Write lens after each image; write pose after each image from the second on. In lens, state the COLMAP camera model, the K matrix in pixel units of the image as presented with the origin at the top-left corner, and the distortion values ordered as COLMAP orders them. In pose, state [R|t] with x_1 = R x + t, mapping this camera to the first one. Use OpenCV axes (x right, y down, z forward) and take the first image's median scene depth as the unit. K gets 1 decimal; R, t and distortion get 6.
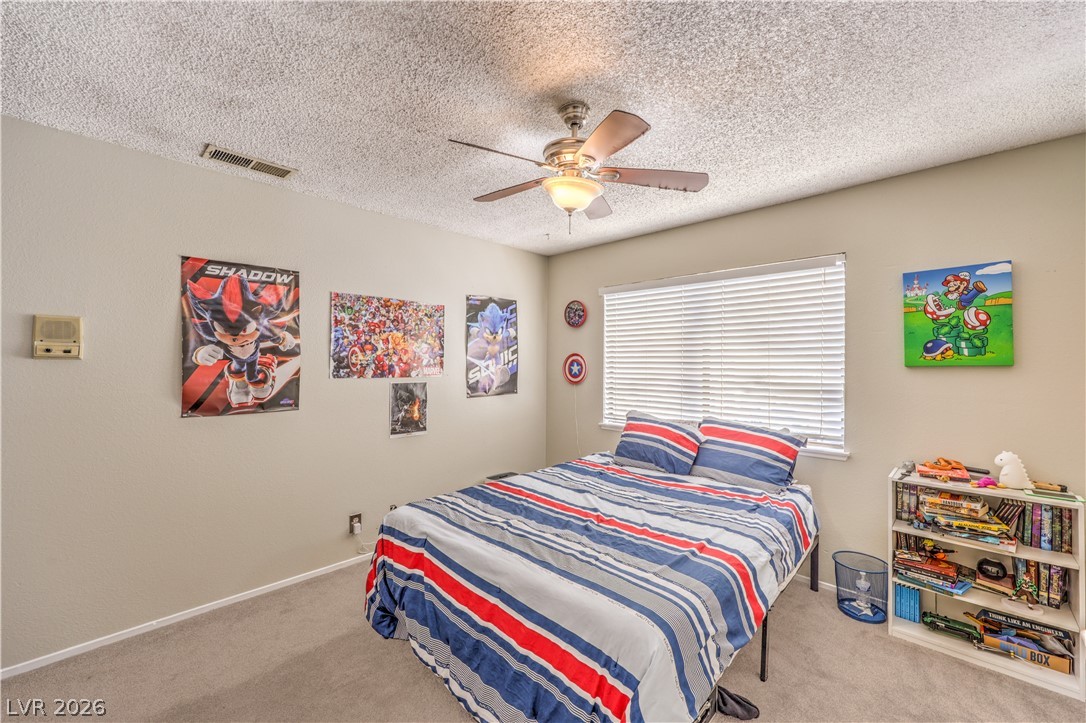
lens RADIAL K [[437.7, 0, 548.4], [0, 437.7, 361.7], [0, 0, 1]] dist [-0.005752, 0.000643]
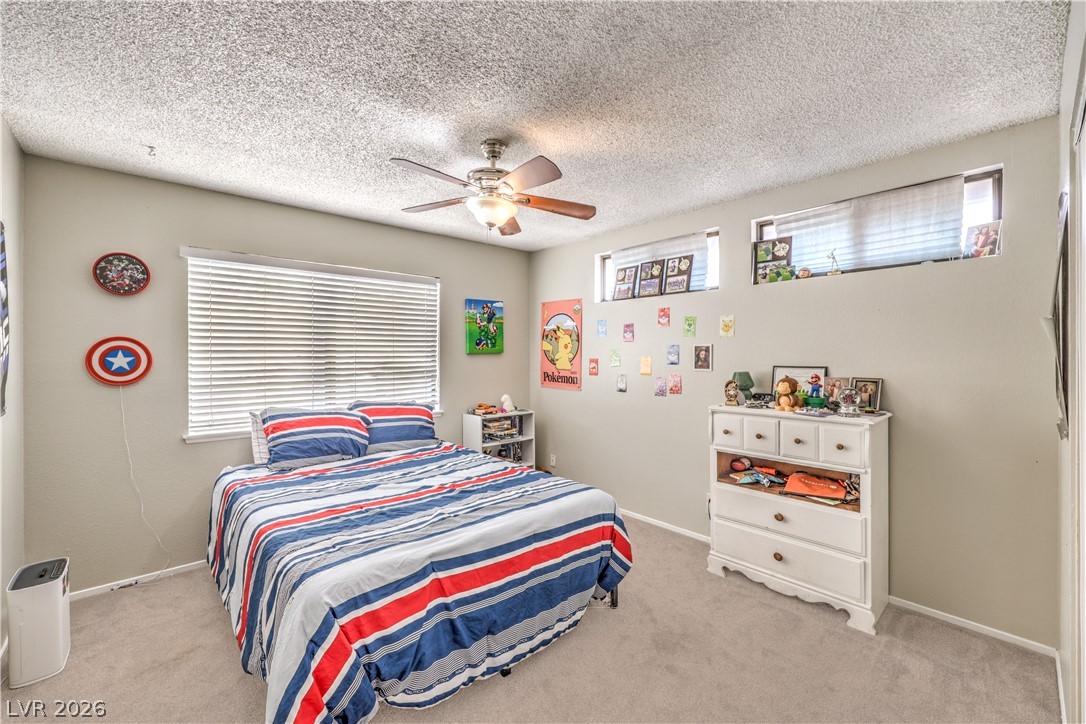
lens RADIAL K [[437.7, 0, 548.3], [0, 437.7, 355.8], [0, 0, 1]] dist [-0.005752, 0.000643]
pose [[0.065889, -0.009990, 0.997777, -0.927914], [-0.002392, 0.999945, 0.010169, 0.001832], [-0.997824, -0.003057, 0.065862, 0.612097]]
